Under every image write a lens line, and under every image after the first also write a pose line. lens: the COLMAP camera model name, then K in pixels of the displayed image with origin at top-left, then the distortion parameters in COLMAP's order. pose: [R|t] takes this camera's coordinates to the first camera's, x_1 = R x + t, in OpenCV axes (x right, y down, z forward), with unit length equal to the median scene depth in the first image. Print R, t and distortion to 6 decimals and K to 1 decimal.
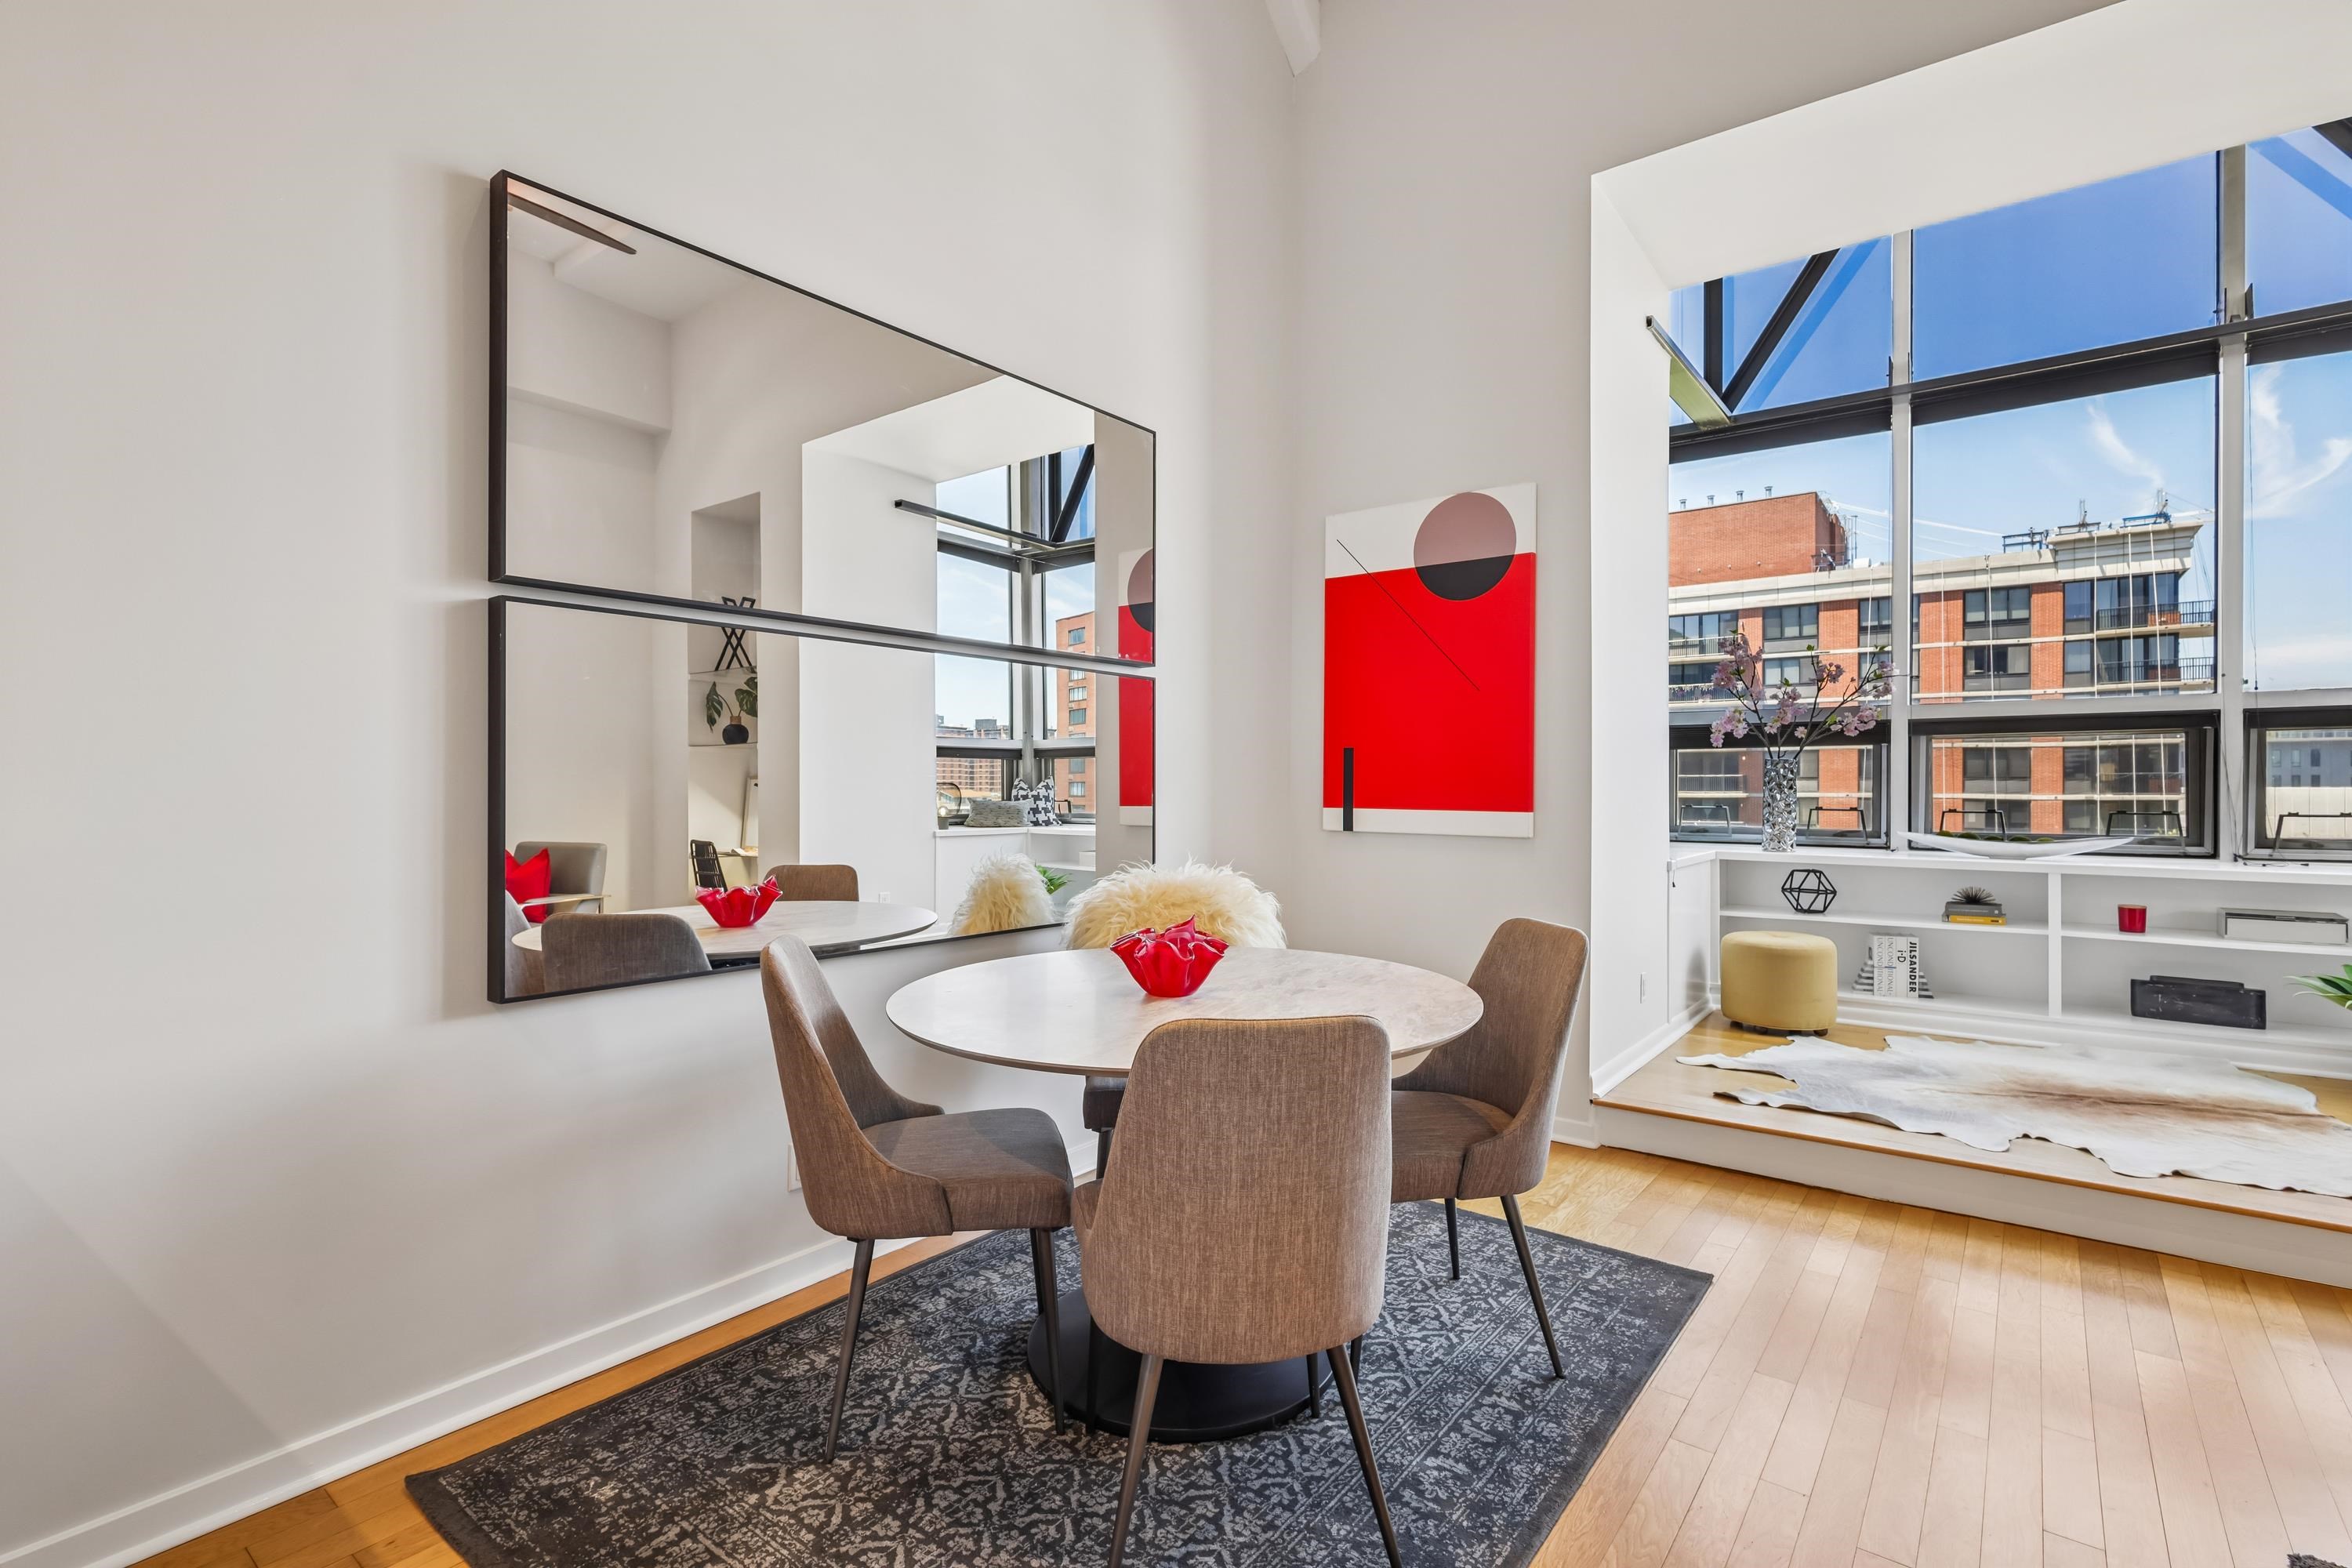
lens RADIAL K [[1090.8, 0, 1175.2], [0, 1090.8, 781.3], [0, 0, 1]] dist [-0.002707, 0.003240]
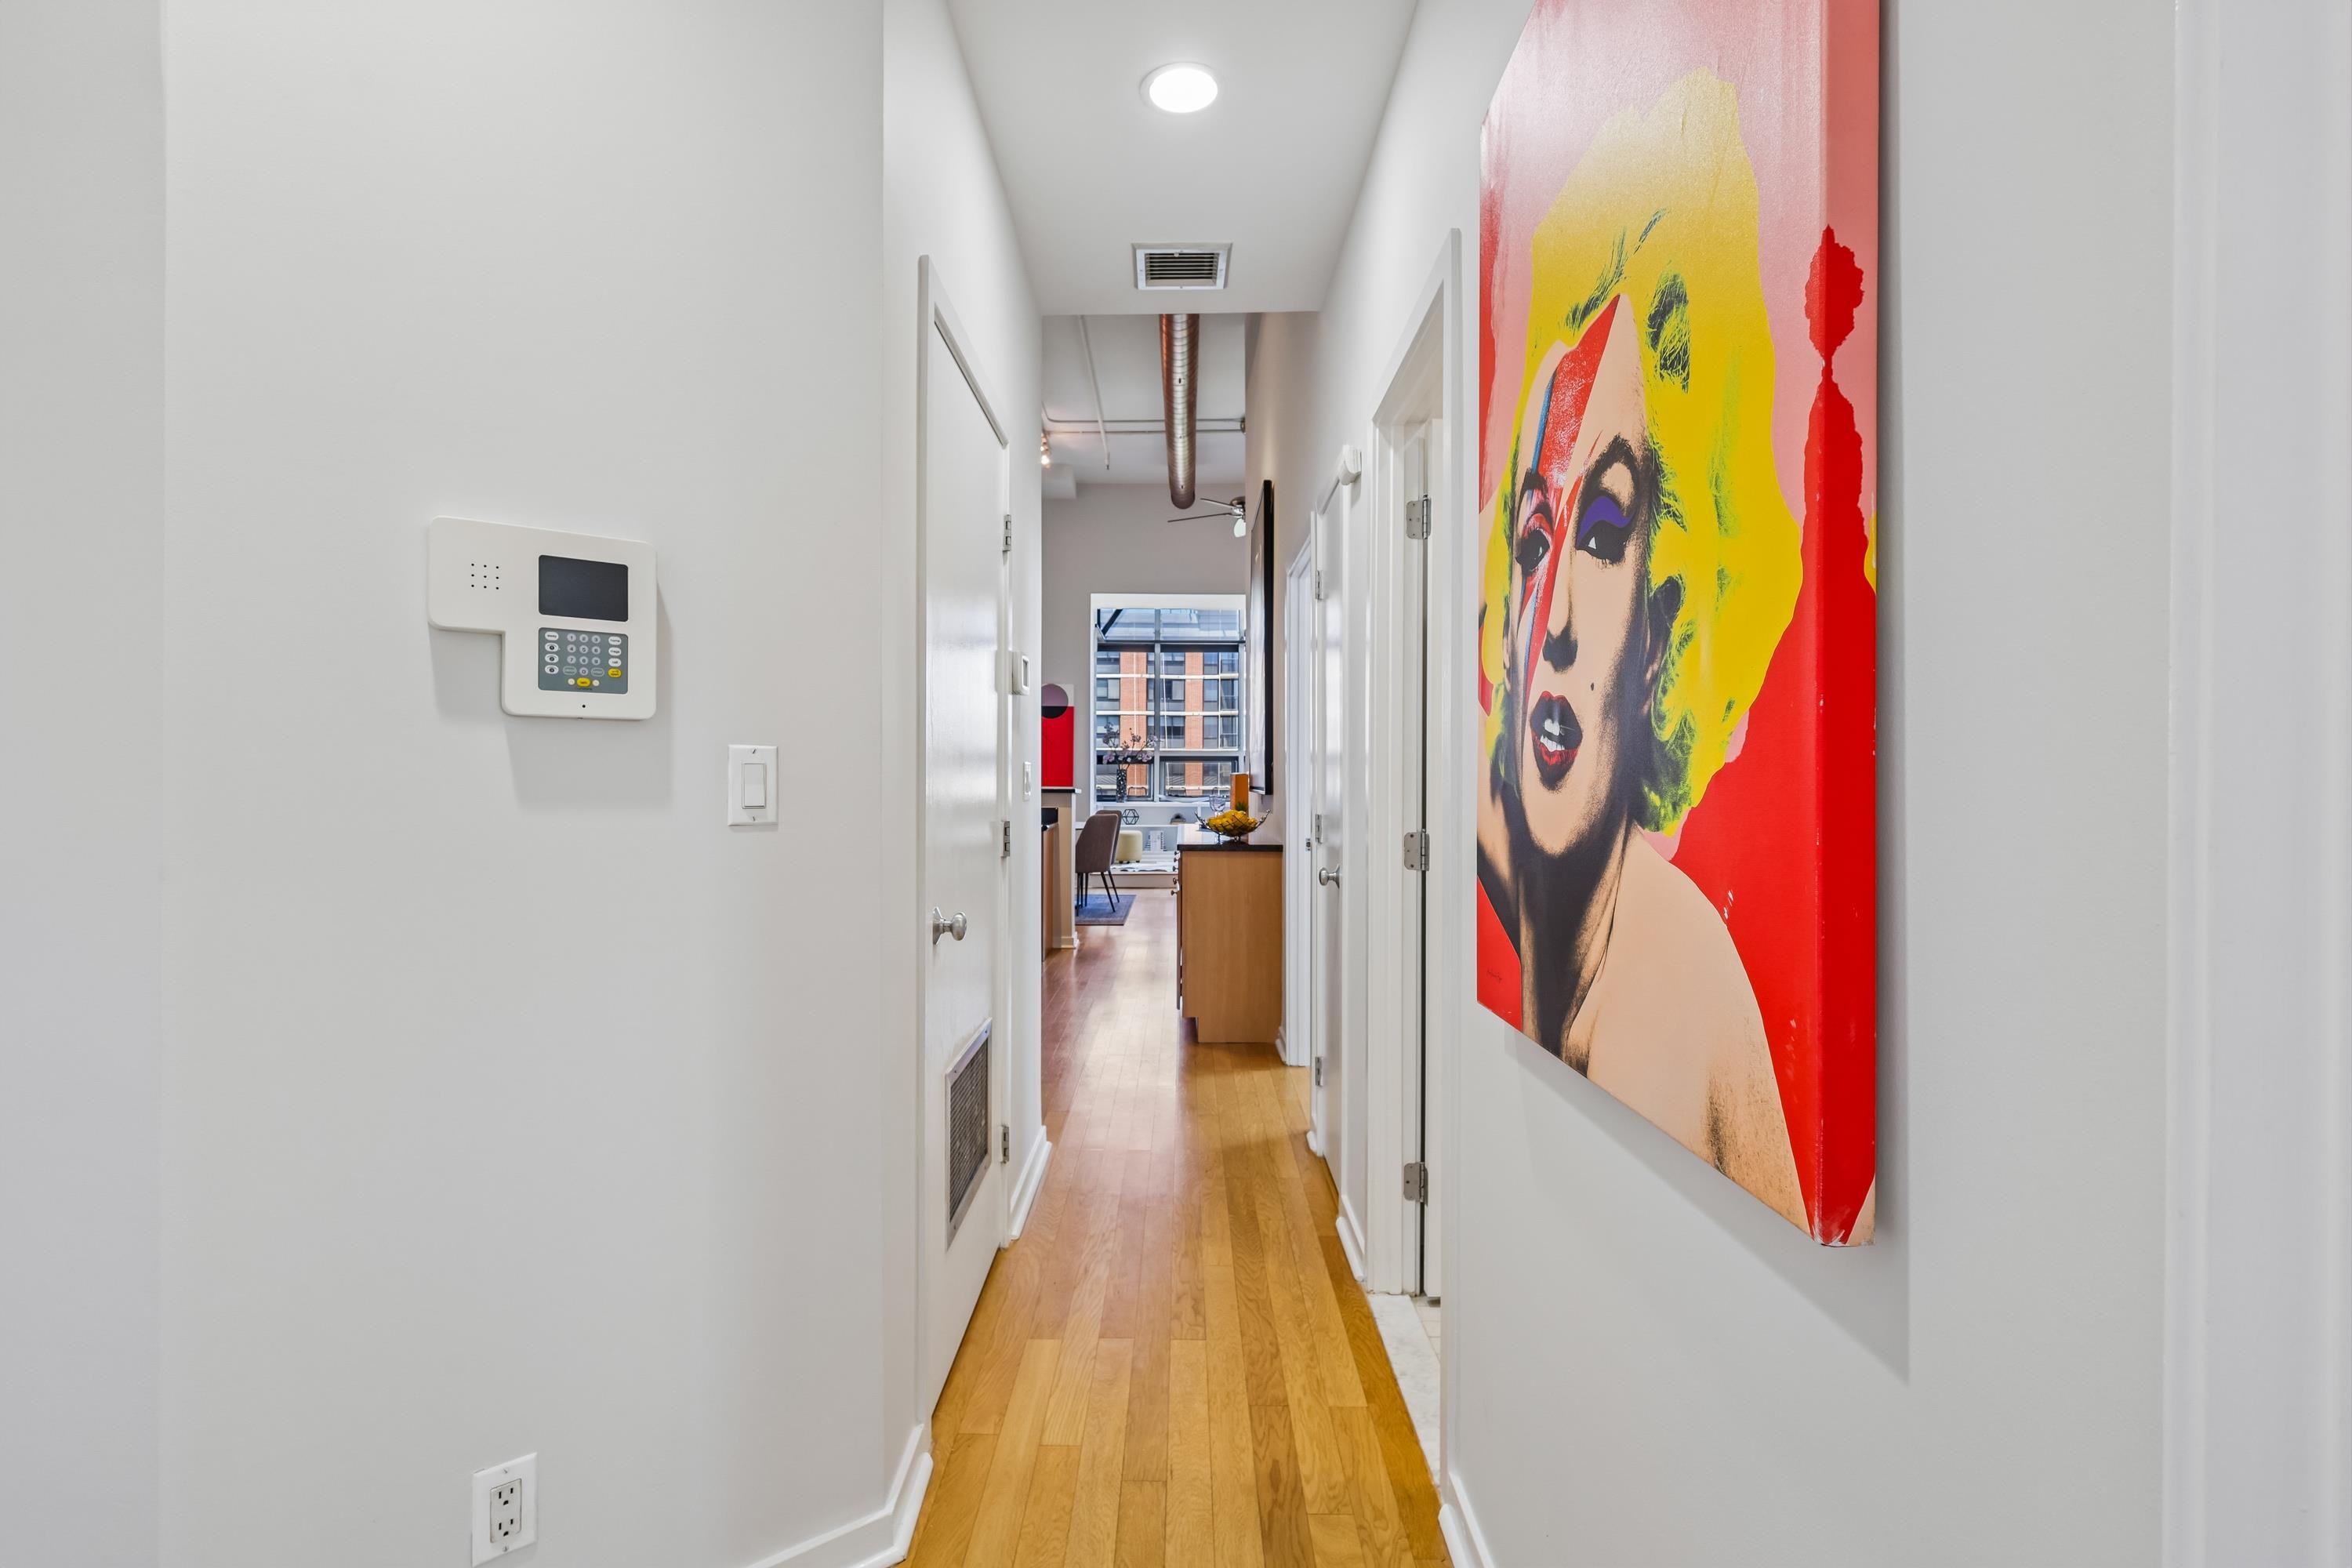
lens RADIAL K [[1090.8, 0, 1178.2], [0, 1090.8, 790.8], [0, 0, 1]] dist [-0.002707, 0.003240]
pose [[0.789418, -0.004831, 0.613837, -1.010229], [-0.004501, 0.999897, 0.013658, -0.004736], [-0.613839, -0.013545, 0.789315, -1.245976]]
